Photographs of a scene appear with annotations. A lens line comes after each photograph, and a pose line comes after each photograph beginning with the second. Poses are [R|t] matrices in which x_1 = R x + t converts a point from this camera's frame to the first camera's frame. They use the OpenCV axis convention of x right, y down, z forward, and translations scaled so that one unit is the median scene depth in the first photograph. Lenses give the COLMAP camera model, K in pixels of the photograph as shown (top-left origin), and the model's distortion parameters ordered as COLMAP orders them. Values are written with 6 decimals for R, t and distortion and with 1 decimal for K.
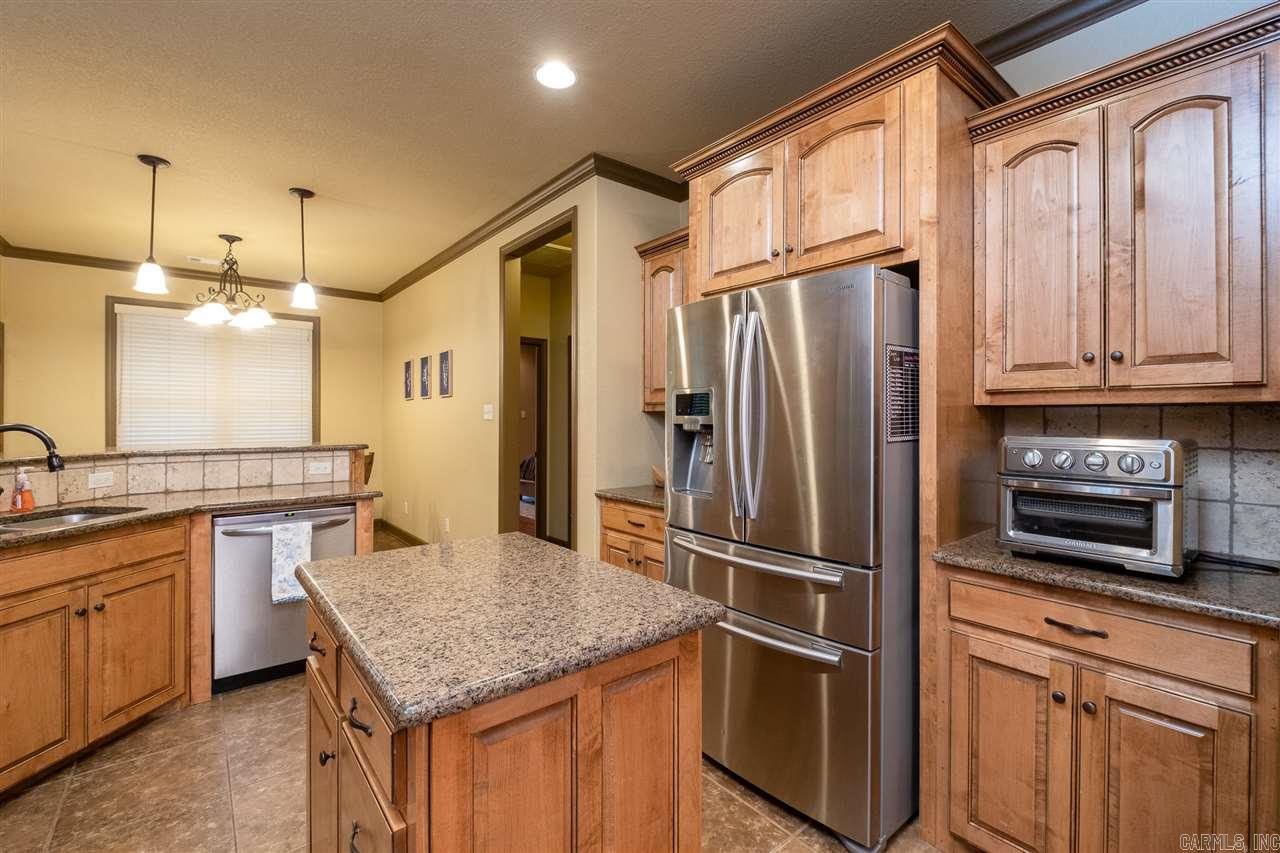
lens RADIAL K [[548.6, 0, 632.0], [0, 548.6, 418.0], [0, 0, 1]] dist [0.001004, -0.004804]
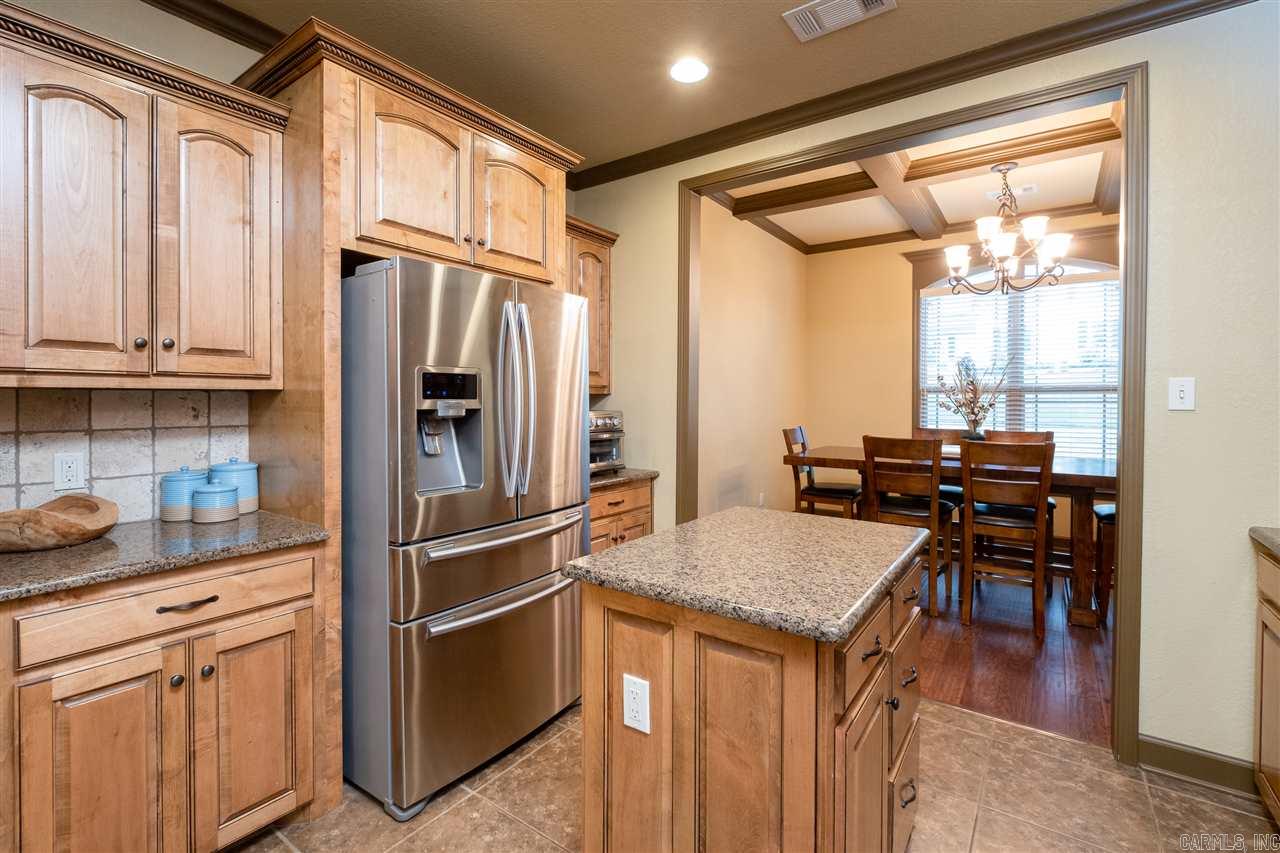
lens RADIAL K [[564.8, 0, 659.9], [0, 564.8, 406.0], [0, 0, 1]] dist [-0.006015, -0.001032]
pose [[-0.293146, -0.011544, 0.955998, -0.864175], [-0.000621, 0.999929, 0.011884, -0.004834], [-0.956068, 0.002891, -0.293132, 0.997836]]
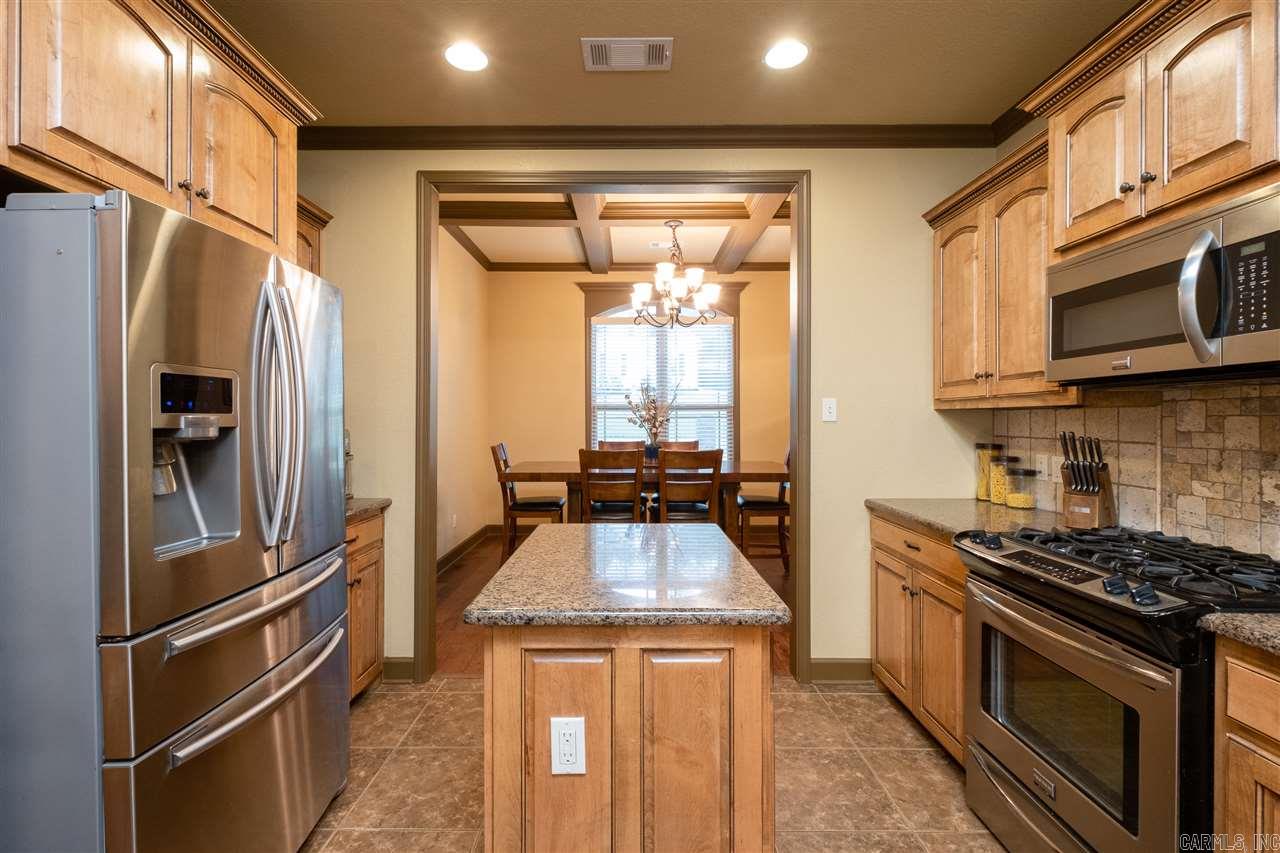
lens RADIAL K [[564.0, 0, 633.6], [0, 564.0, 416.6], [0, 0, 1]] dist [0.000580, -0.005496]
pose [[-0.787597, 0.001877, 0.616188, -0.662176], [0.002064, 0.999998, -0.000408, 0.000586], [-0.616187, 0.000951, -0.787599, 1.252612]]
